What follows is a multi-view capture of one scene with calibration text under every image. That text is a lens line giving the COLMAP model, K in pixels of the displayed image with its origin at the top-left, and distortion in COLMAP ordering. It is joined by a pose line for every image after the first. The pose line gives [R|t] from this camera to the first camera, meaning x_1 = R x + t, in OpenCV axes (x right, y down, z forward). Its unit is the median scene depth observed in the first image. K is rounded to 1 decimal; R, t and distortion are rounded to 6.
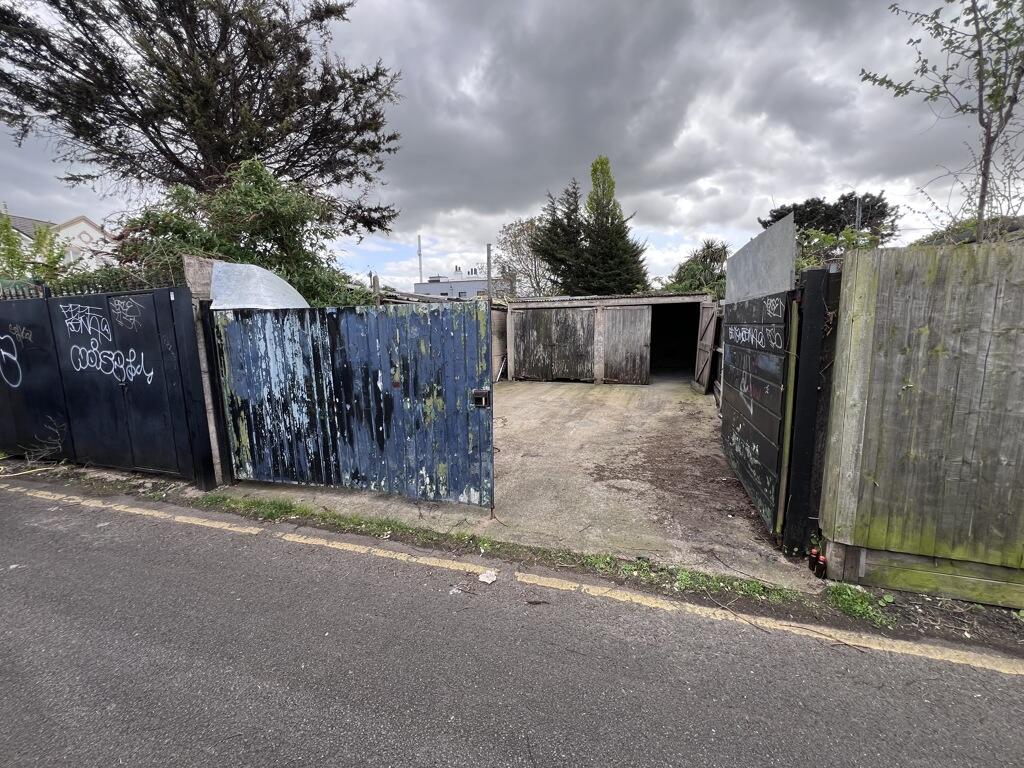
lens RADIAL K [[407.5, 0, 512.0], [0, 407.5, 384.0], [0, 0, 1]] dist [-0.003427, -0.000071]
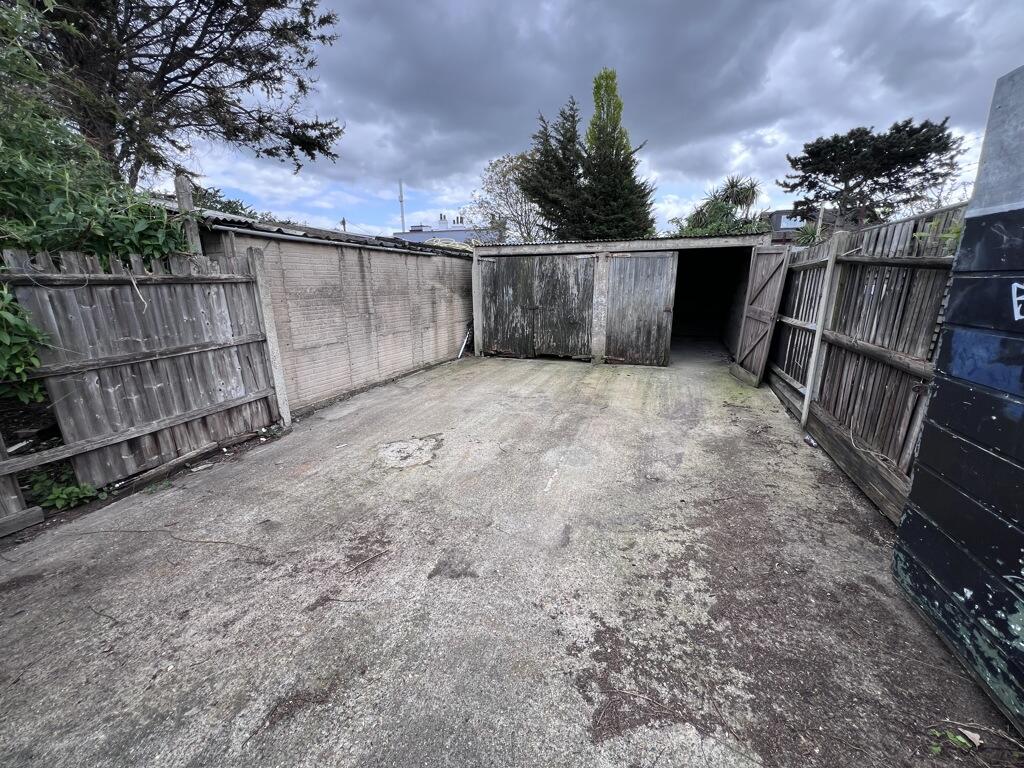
lens RADIAL K [[407.5, 0, 512.0], [0, 407.5, 384.0], [0, 0, 1]] dist [-0.003427, -0.000071]
pose [[0.999893, 0.005137, 0.013668, 0.050286], [-0.006514, 0.994692, 0.102692, -0.036095], [-0.013068, -0.102770, 0.994619, 0.273296]]
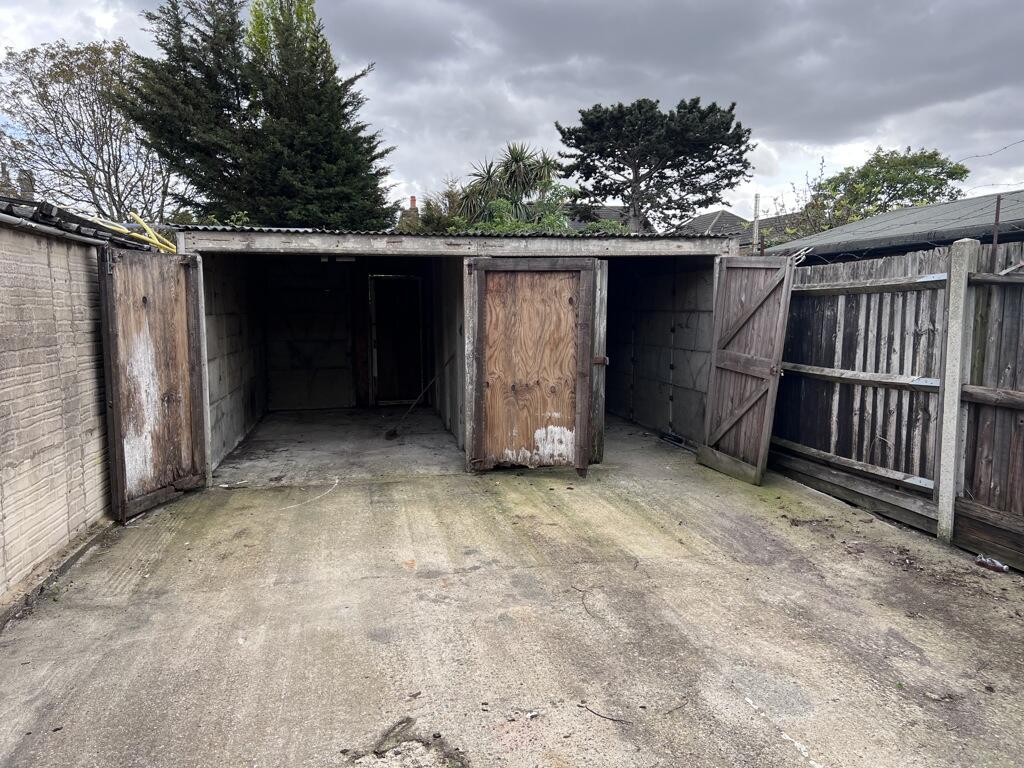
lens RADIAL K [[764.1, 0, 512.0], [0, 764.1, 384.0], [0, 0, 1]] dist [0.064725, -0.074034]
pose [[0.830229, -0.044080, 0.555677, -0.130674], [0.070231, 0.997196, -0.025827, -0.056368], [-0.552981, 0.060468, 0.830997, 0.408216]]
